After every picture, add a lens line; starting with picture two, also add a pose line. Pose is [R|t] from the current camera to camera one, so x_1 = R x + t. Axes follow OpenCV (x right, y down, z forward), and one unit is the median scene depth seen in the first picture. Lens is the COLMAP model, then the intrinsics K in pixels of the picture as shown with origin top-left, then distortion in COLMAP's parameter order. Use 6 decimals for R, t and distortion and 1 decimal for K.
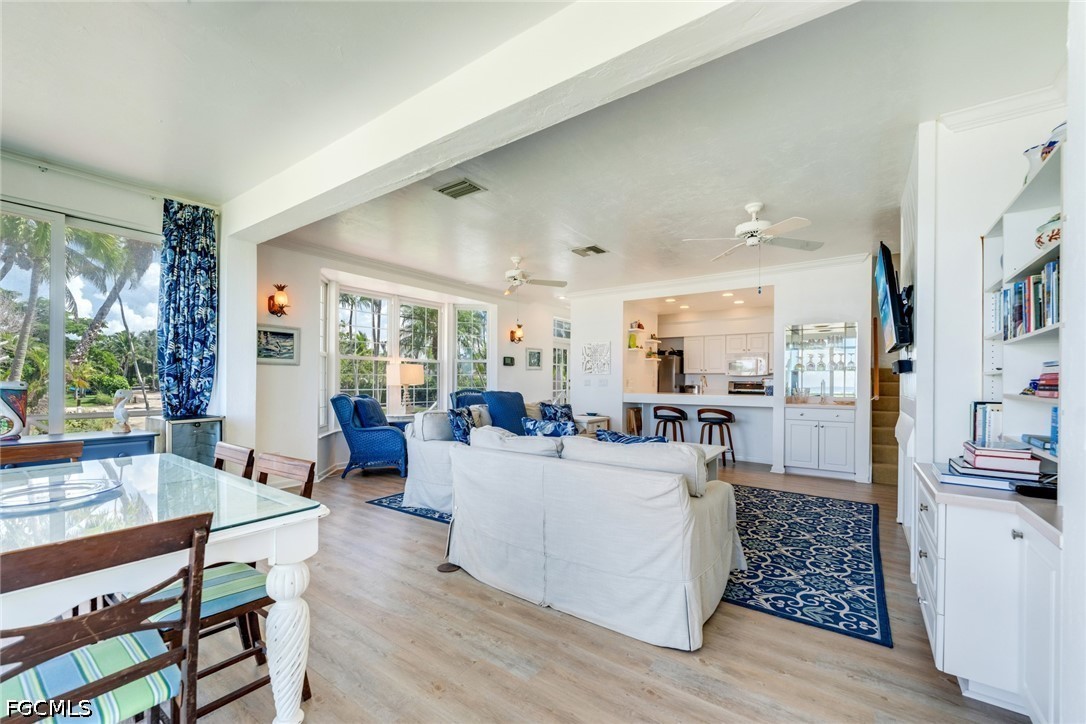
lens RADIAL K [[443.1, 0, 542.8], [0, 443.1, 369.4], [0, 0, 1]] dist [0.000578, 0.000051]
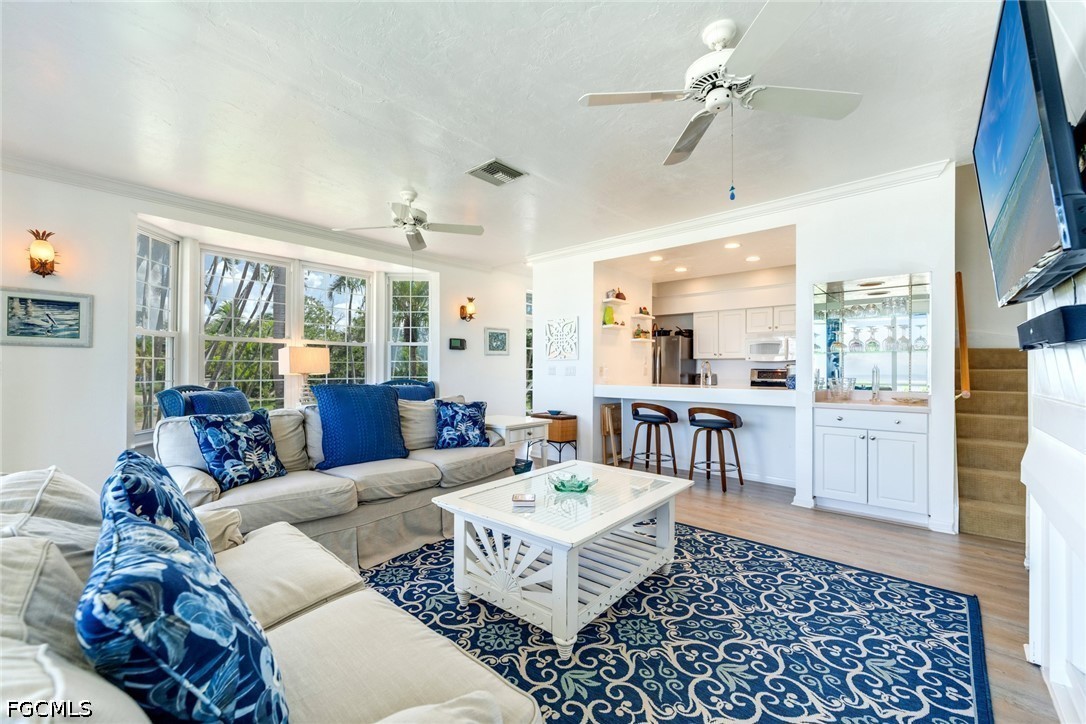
lens RADIAL K [[443.2, 0, 554.8], [0, 443.2, 364.2], [0, 0, 1]] dist [0.031117, -0.007590]
pose [[0.994739, -0.002723, -0.102402, 0.170442], [0.004181, 0.999893, 0.014027, 0.006851], [0.102353, -0.014381, 0.994644, 0.217054]]
